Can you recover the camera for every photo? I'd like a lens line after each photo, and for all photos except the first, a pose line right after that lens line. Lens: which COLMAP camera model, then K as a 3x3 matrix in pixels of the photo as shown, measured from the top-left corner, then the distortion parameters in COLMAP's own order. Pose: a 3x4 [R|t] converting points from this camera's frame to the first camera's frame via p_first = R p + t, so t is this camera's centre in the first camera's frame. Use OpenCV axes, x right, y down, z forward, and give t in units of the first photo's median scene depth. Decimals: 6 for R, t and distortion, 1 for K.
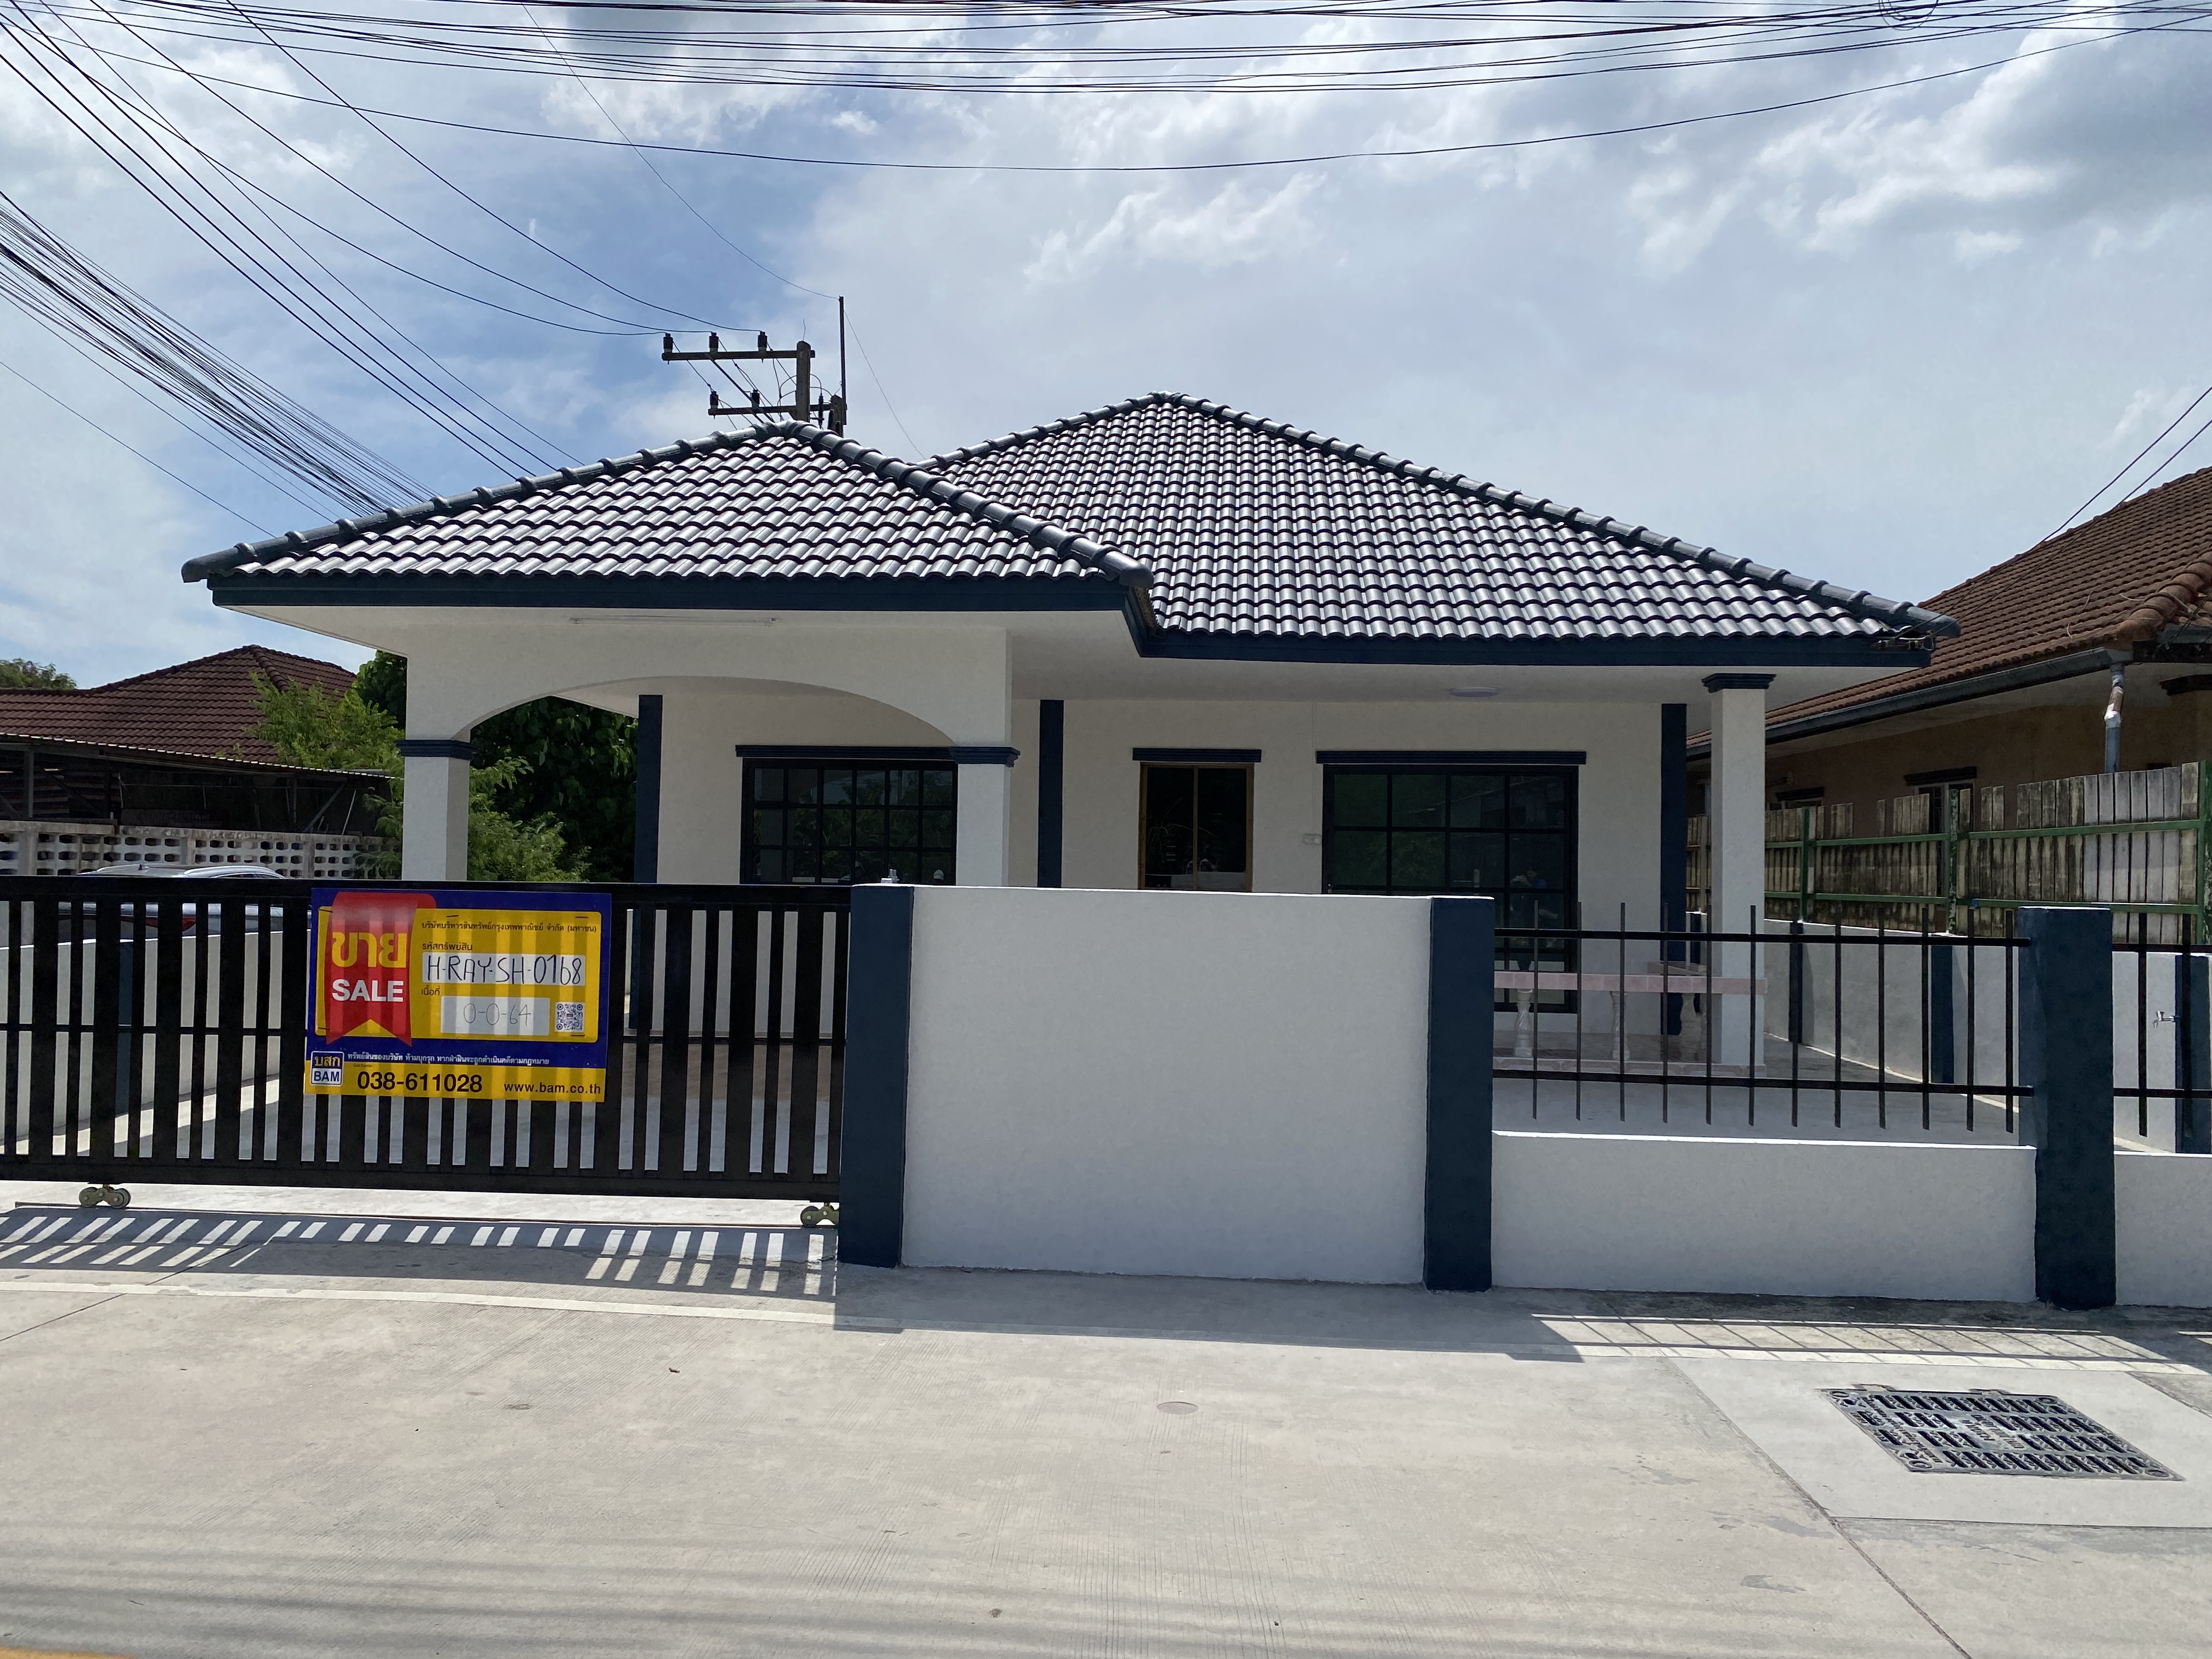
lens RADIAL K [[1707.1, 0, 1106.0], [0, 1707.1, 829.5], [0, 0, 1]] dist [0.002820, -0.000820]
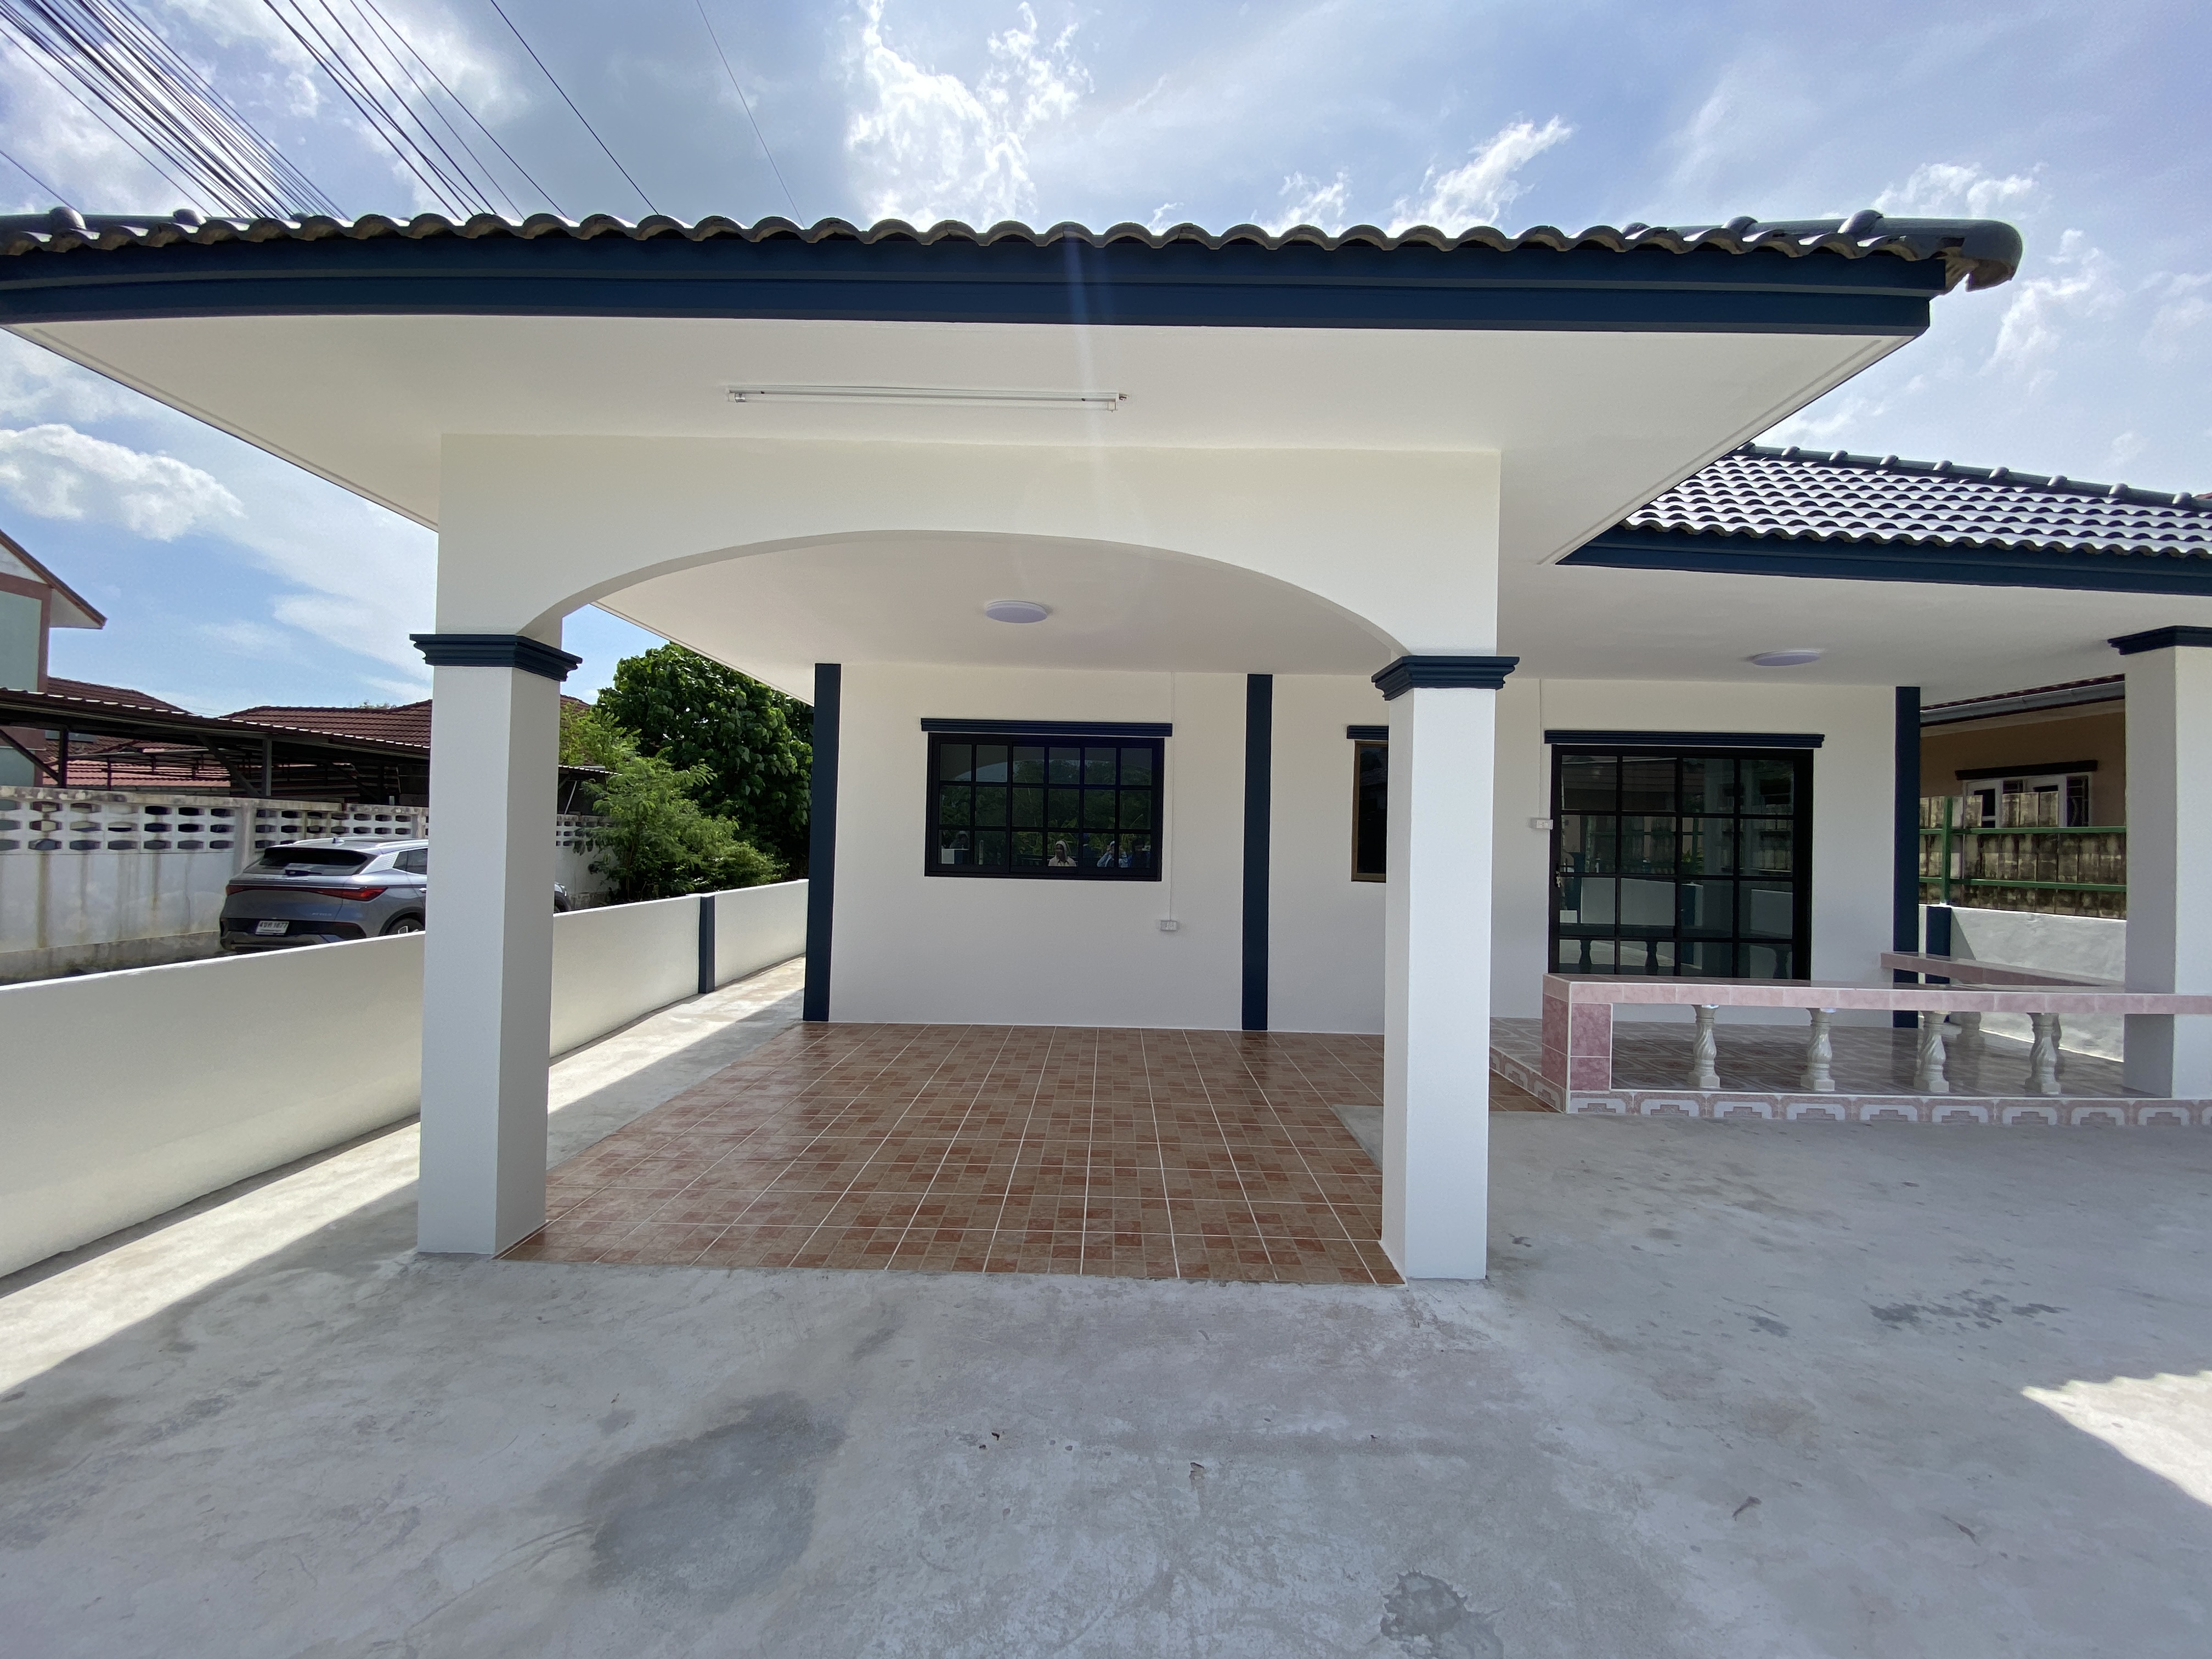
lens RADIAL K [[908.2, 0, 1106.0], [0, 908.2, 829.5], [0, 0, 1]] dist [0.019046, -0.017057]
pose [[0.997549, 0.007338, 0.069589, -0.108051], [-0.008266, 0.999881, 0.013059, 0.003122], [-0.069485, -0.013602, 0.997490, 0.355188]]
